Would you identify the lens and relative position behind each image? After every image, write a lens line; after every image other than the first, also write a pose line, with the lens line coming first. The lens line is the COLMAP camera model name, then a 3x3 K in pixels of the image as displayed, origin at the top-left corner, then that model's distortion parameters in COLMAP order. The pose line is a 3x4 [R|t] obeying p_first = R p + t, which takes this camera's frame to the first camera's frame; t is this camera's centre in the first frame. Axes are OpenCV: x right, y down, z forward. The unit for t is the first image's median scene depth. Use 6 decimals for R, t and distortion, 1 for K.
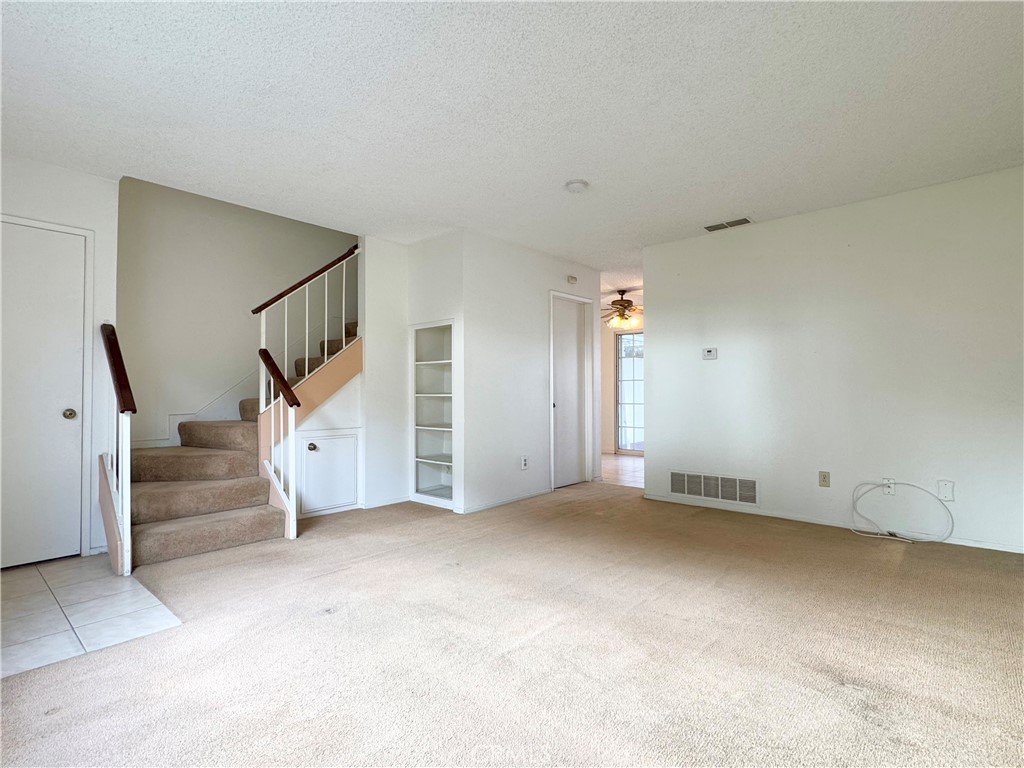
lens RADIAL K [[499.2, 0, 513.2], [0, 499.2, 385.8], [0, 0, 1]] dist [-0.001388, 0.000233]
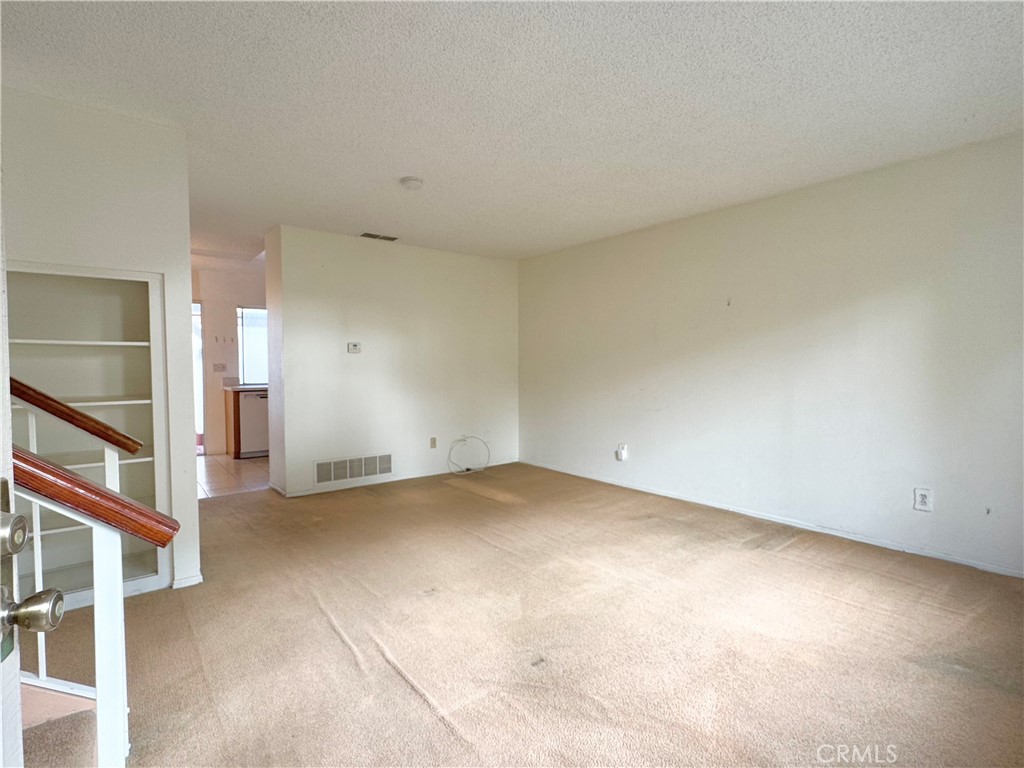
lens RADIAL K [[499.2, 0, 512.1], [0, 499.2, 388.1], [0, 0, 1]] dist [-0.001388, 0.000233]
pose [[0.164273, -0.039017, 0.985643, -0.674332], [-0.016859, 0.998960, 0.042354, -0.029696], [-0.986271, -0.023574, 0.163445, 0.513077]]
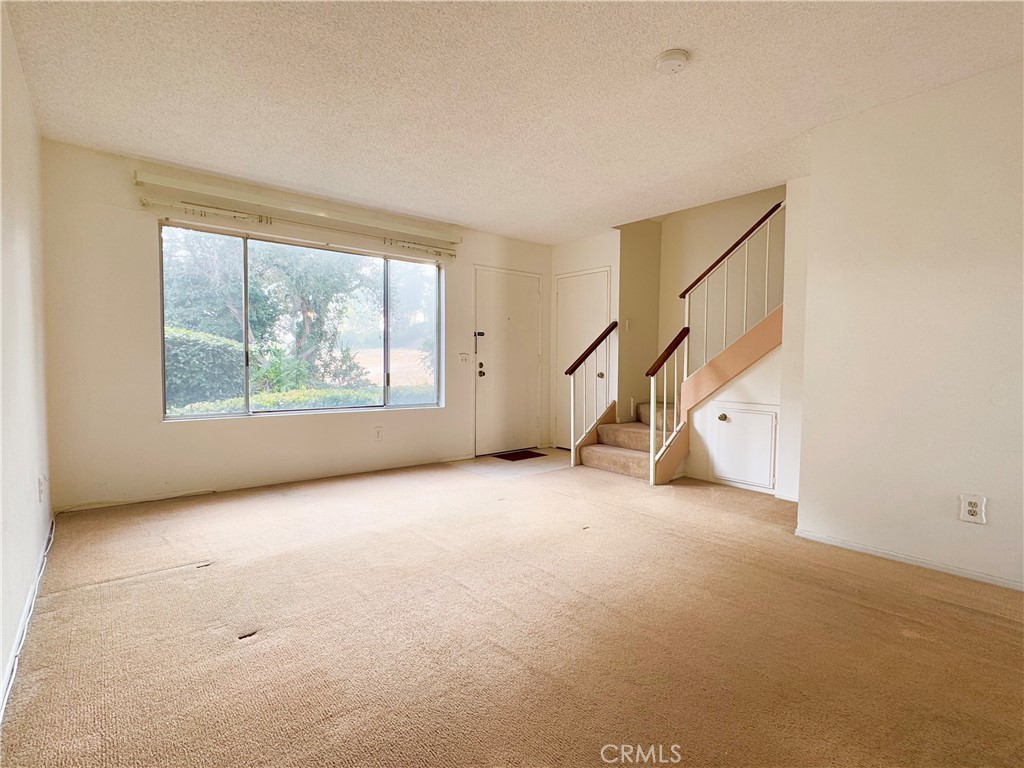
lens RADIAL K [[499.2, 0, 513.8], [0, 499.2, 382.8], [0, 0, 1]] dist [-0.001388, 0.000233]
pose [[-0.141539, 0.046521, -0.988839, 0.683361], [0.006601, 0.998917, 0.046050, -0.000448], [0.989911, -0.000009, -0.141692, 0.713211]]
